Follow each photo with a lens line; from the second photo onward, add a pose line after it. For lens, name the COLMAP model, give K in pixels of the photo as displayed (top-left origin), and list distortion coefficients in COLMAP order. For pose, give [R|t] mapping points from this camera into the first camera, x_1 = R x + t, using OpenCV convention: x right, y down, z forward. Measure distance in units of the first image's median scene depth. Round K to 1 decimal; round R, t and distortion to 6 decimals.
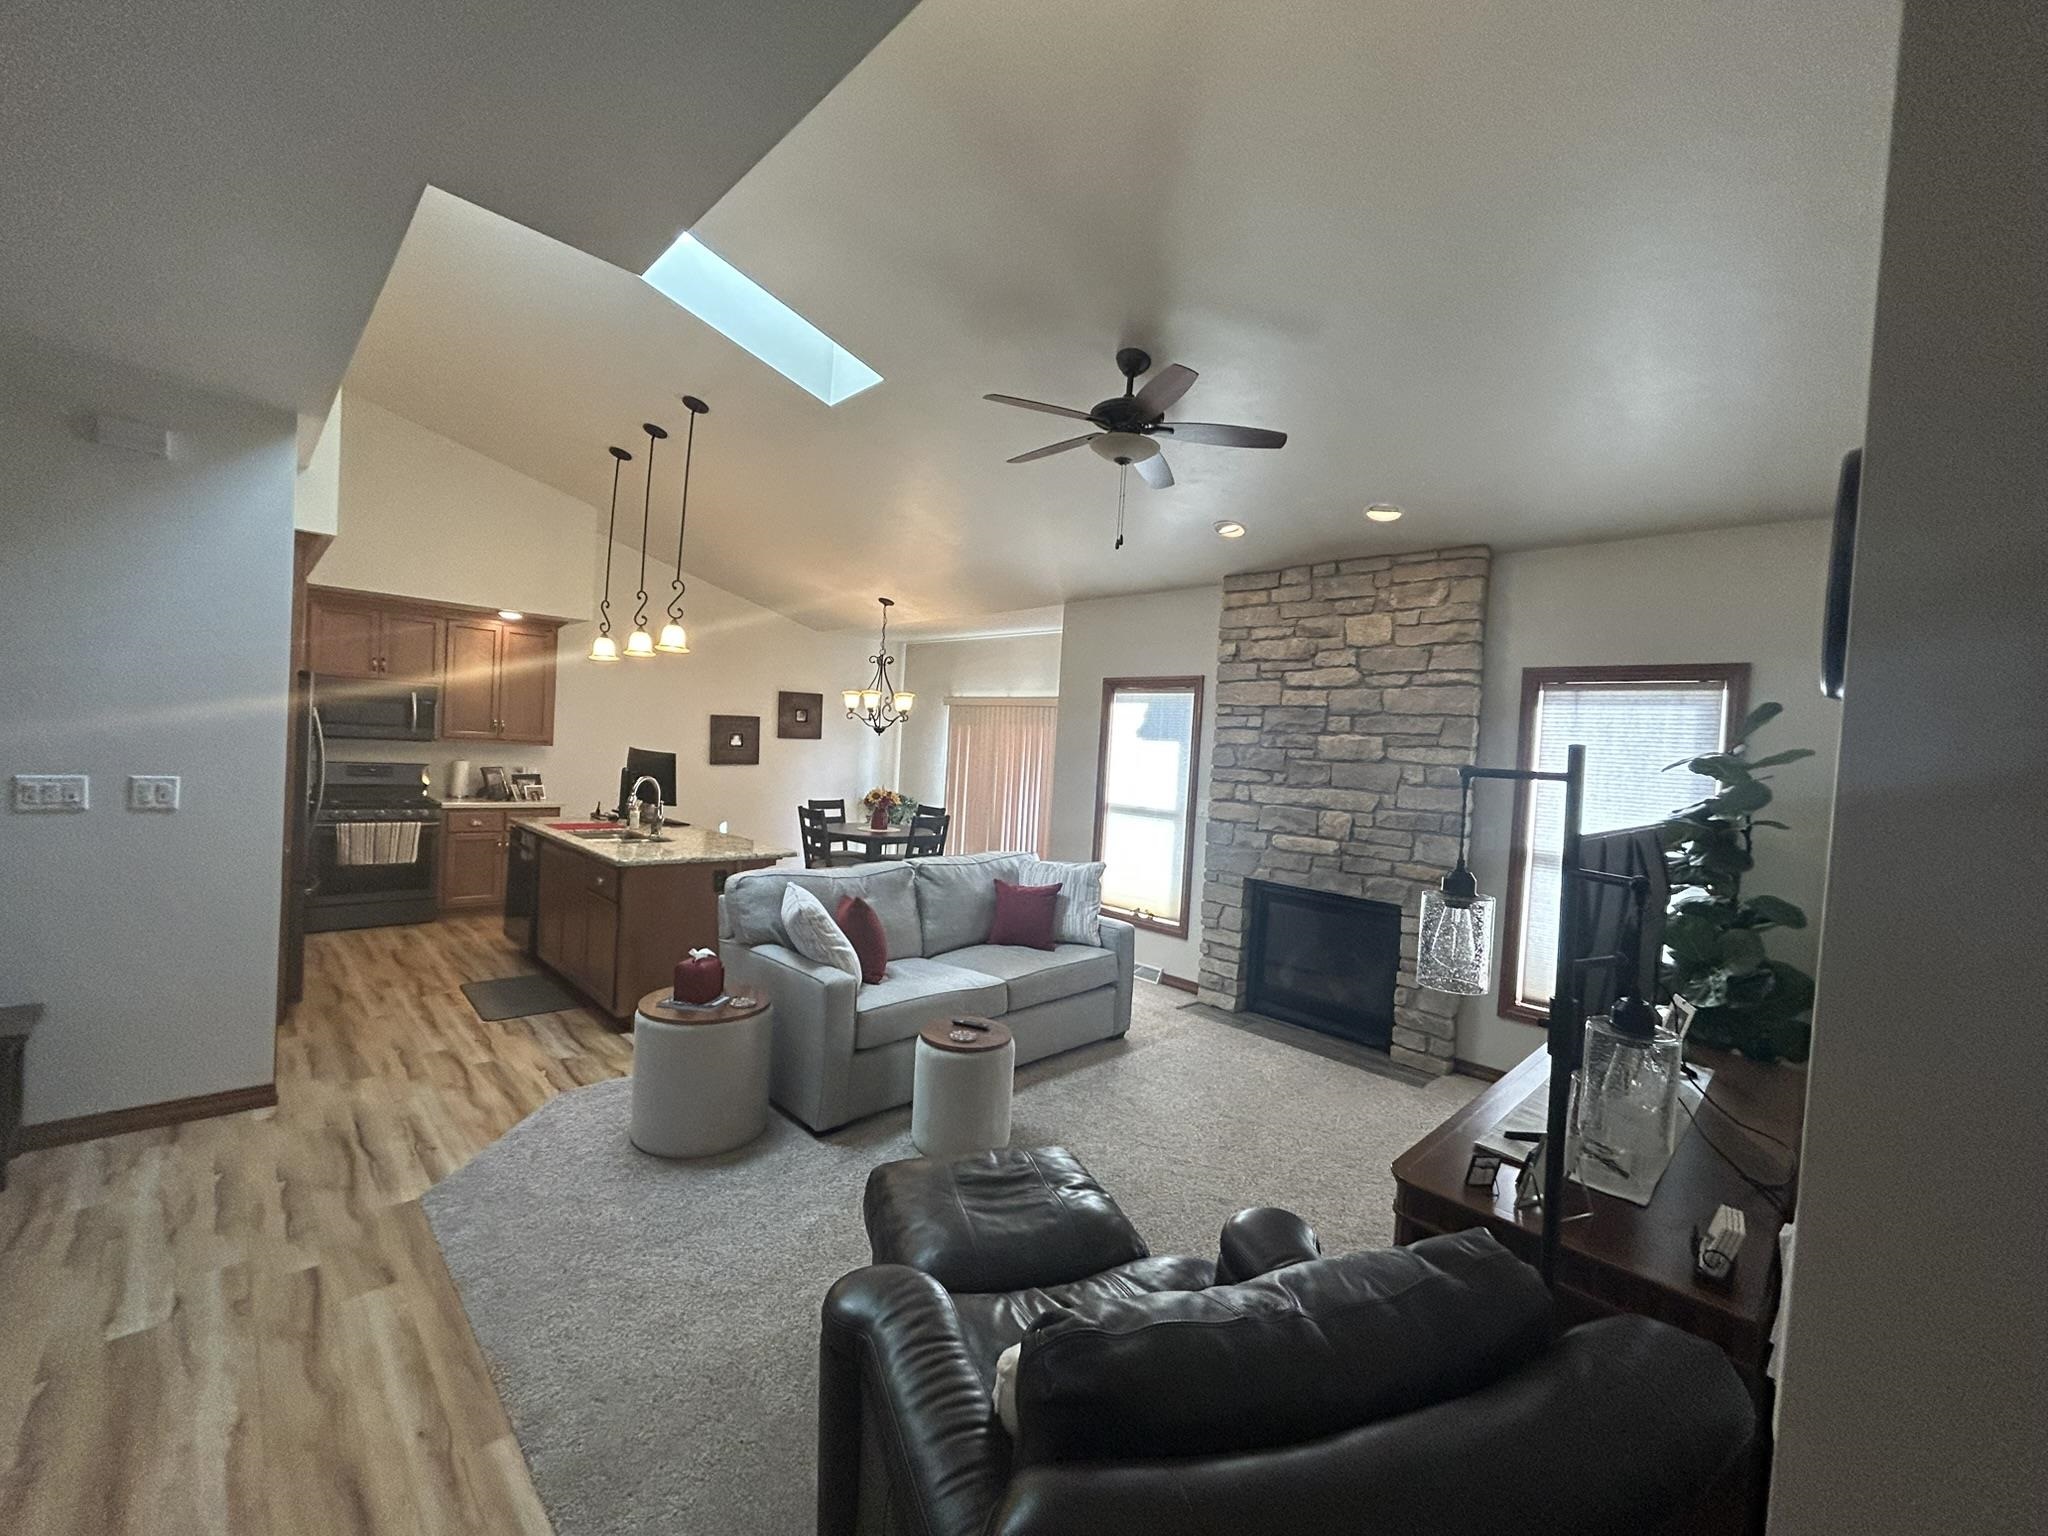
lens RADIAL K [[830.8, 0, 1018.8], [0, 830.8, 769.8], [0, 0, 1]] dist [-0.000877, 0.000487]
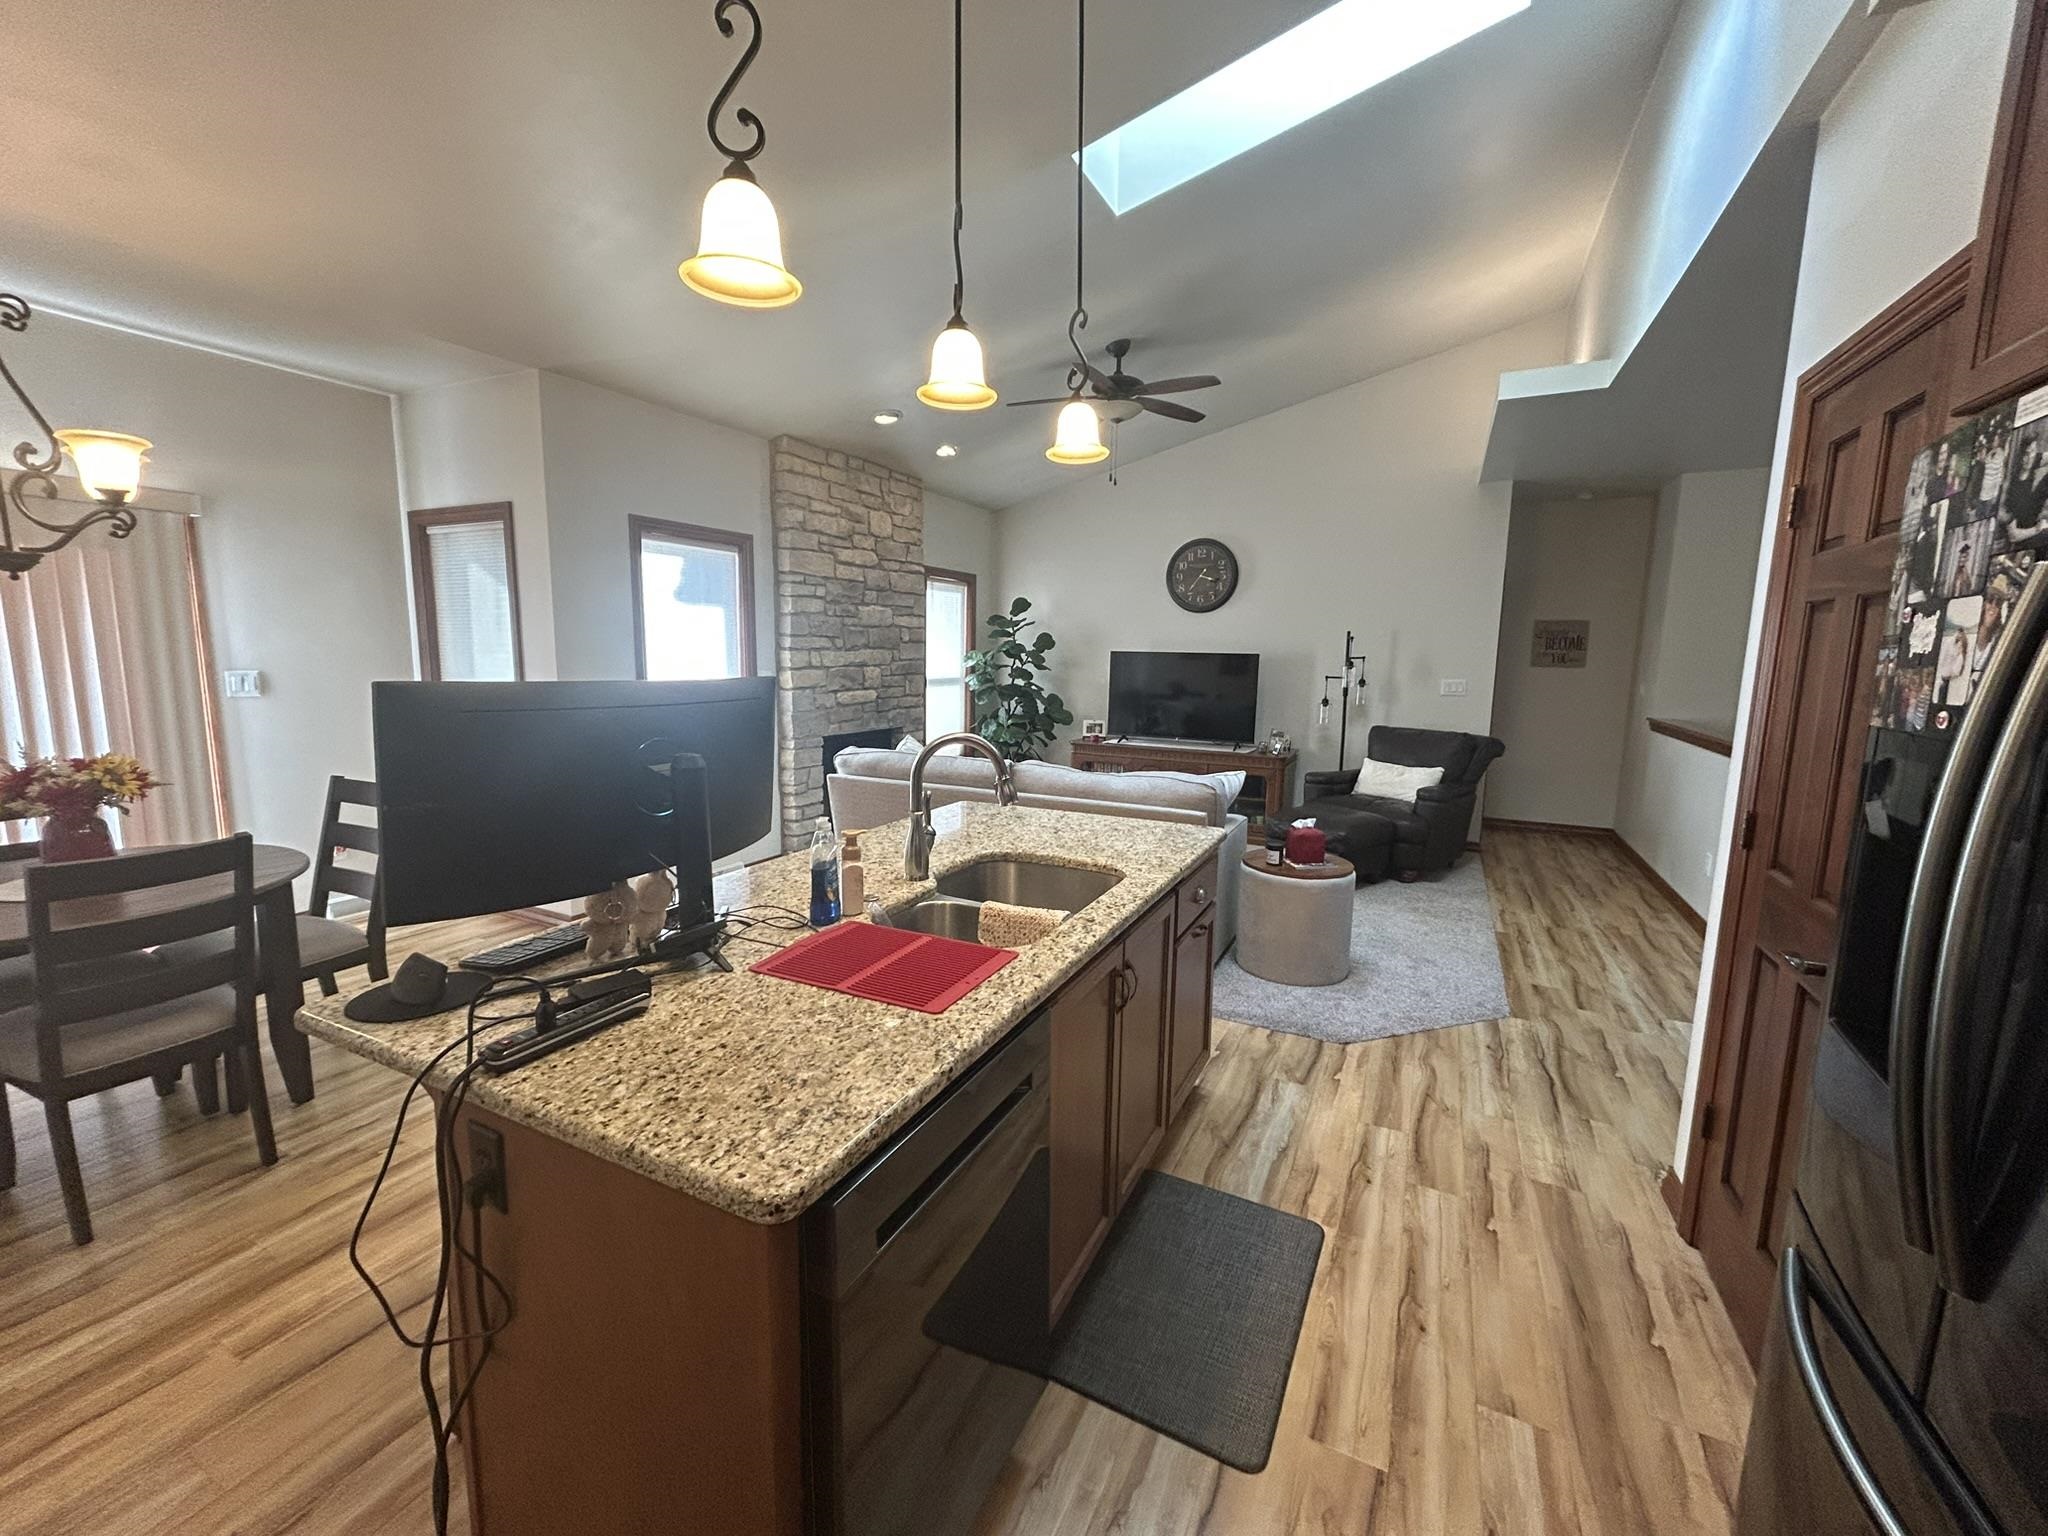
lens RADIAL K [[830.8, 0, 1024.4], [0, 830.8, 768.1], [0, 0, 1]] dist [-0.000877, 0.000487]
pose [[-0.332334, -0.198696, 0.921994, -0.913234], [-0.011648, 0.978347, 0.206642, -0.064783], [-0.943090, 0.057935, -0.327453, 1.217322]]
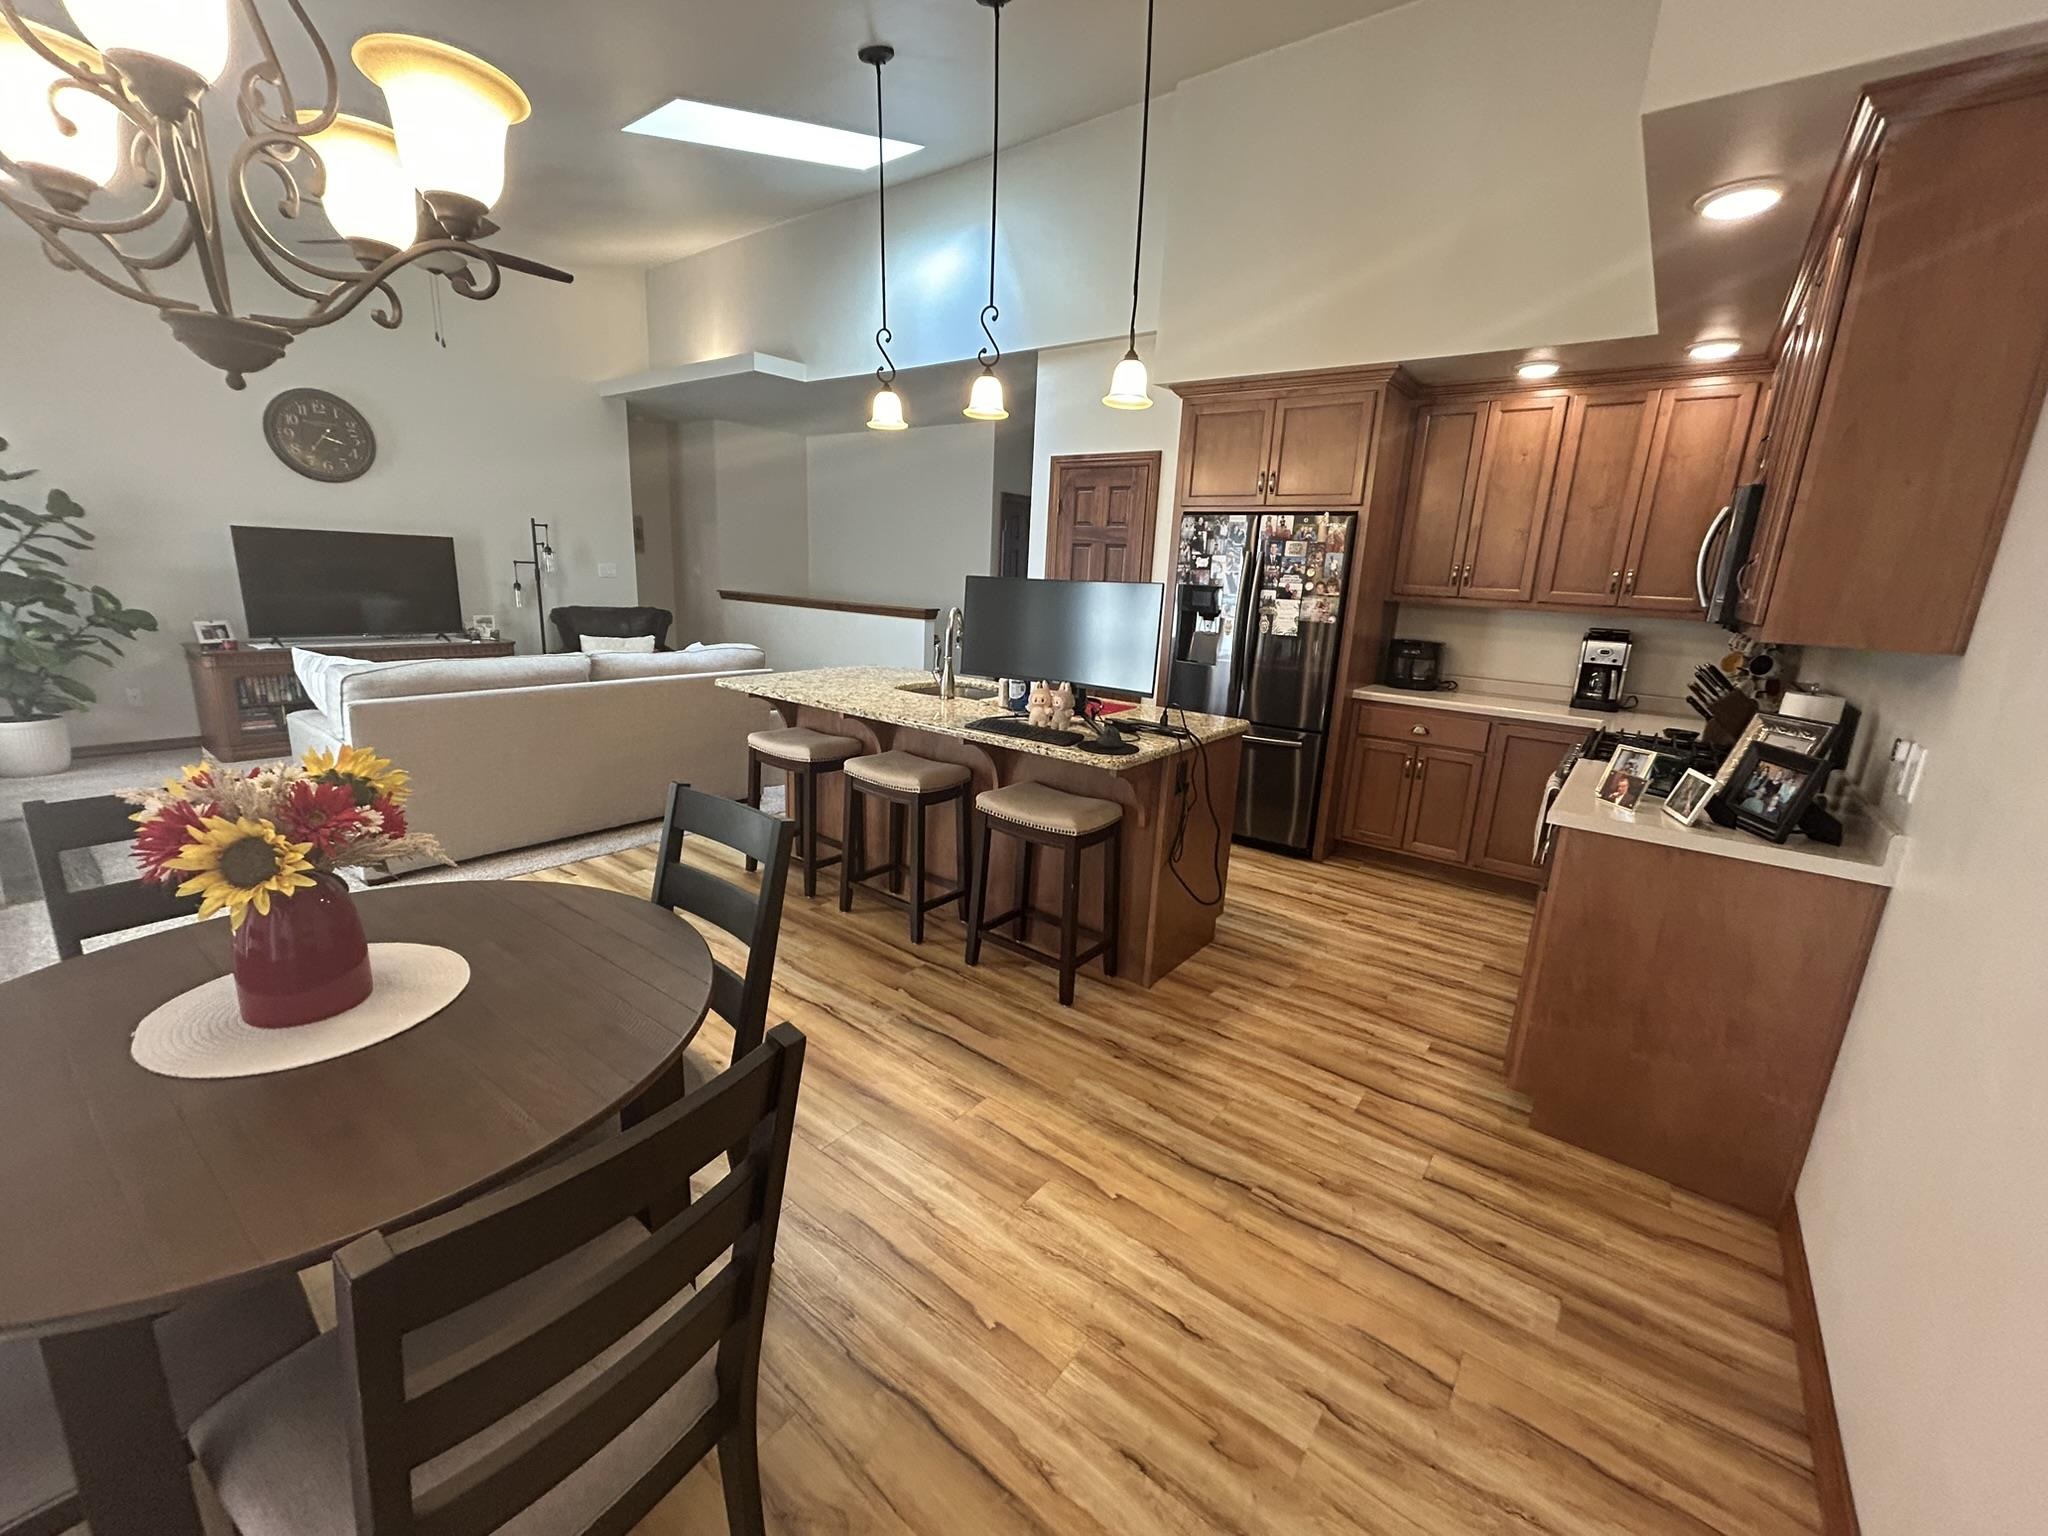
lens RADIAL K [[830.8, 0, 1023.5], [0, 830.8, 761.6], [0, 0, 1]] dist [-0.000877, 0.000487]
pose [[-0.983779, -0.068504, -0.165787, -0.441173], [-0.108236, 0.963699, 0.244067, -0.046884], [0.143049, 0.258052, -0.955482, 1.860185]]
